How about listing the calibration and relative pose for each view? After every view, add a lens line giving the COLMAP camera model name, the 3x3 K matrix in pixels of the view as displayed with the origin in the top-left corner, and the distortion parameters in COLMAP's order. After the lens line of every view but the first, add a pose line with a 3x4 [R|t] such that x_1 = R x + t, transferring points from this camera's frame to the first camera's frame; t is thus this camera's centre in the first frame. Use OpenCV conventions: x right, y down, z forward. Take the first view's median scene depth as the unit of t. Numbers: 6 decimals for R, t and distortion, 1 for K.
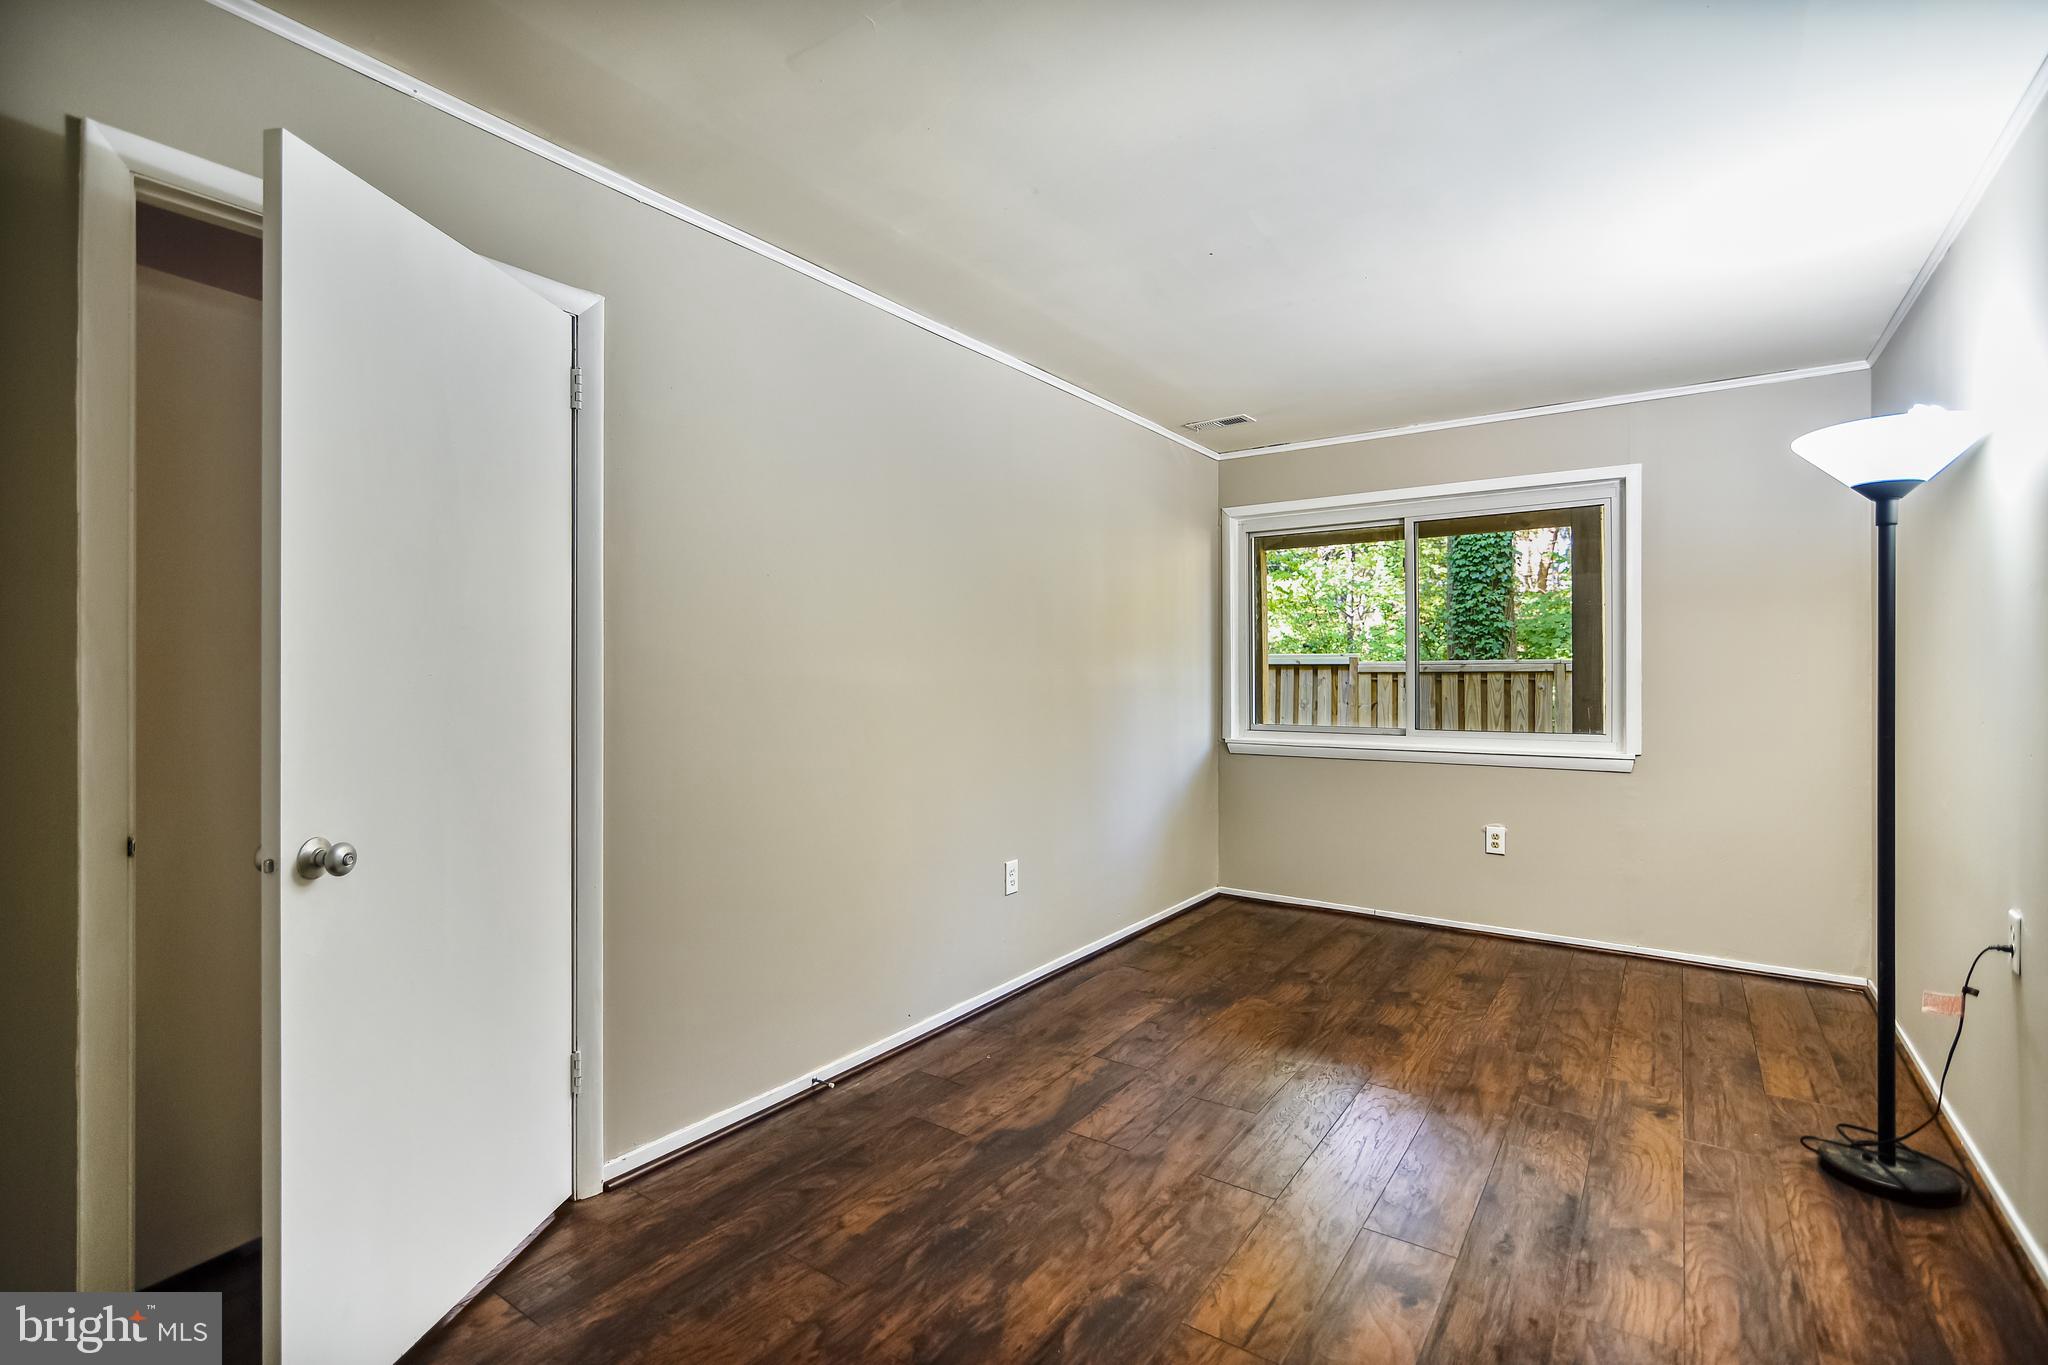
lens RADIAL K [[948.2, 0, 1015.8], [0, 948.2, 679.6], [0, 0, 1]] dist [-0.005030, 0.001212]
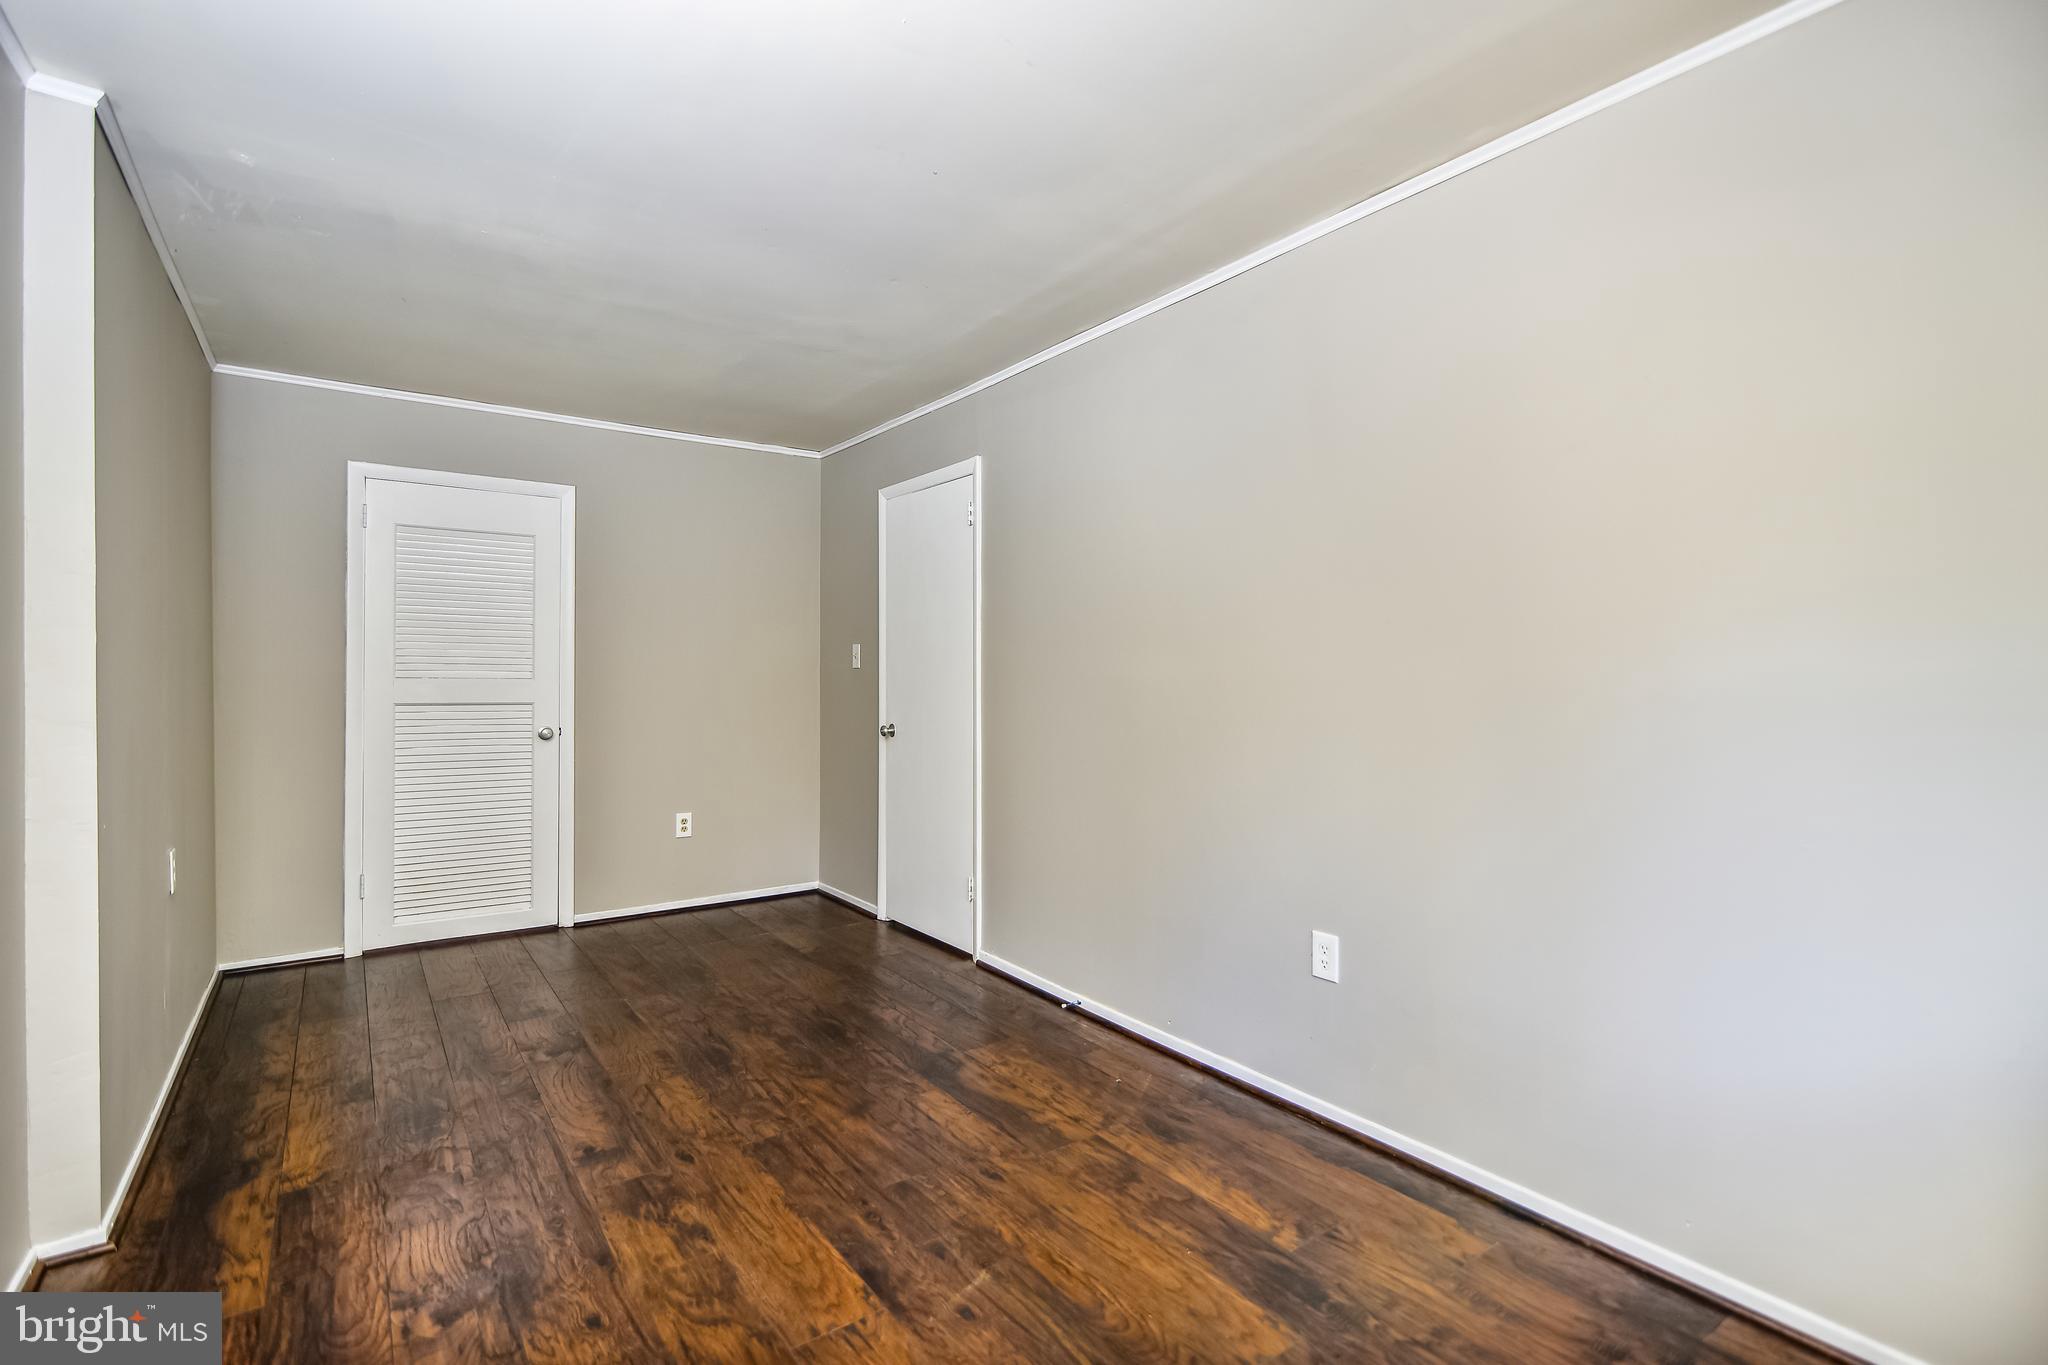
lens RADIAL K [[948.2, 0, 1015.3], [0, 948.2, 676.7], [0, 0, 1]] dist [-0.005030, 0.001212]
pose [[-0.333573, 0.006037, -0.942705, 1.004314], [-0.006407, 0.999942, 0.008671, -0.008697], [0.942702, 0.008932, -0.333515, 1.377380]]
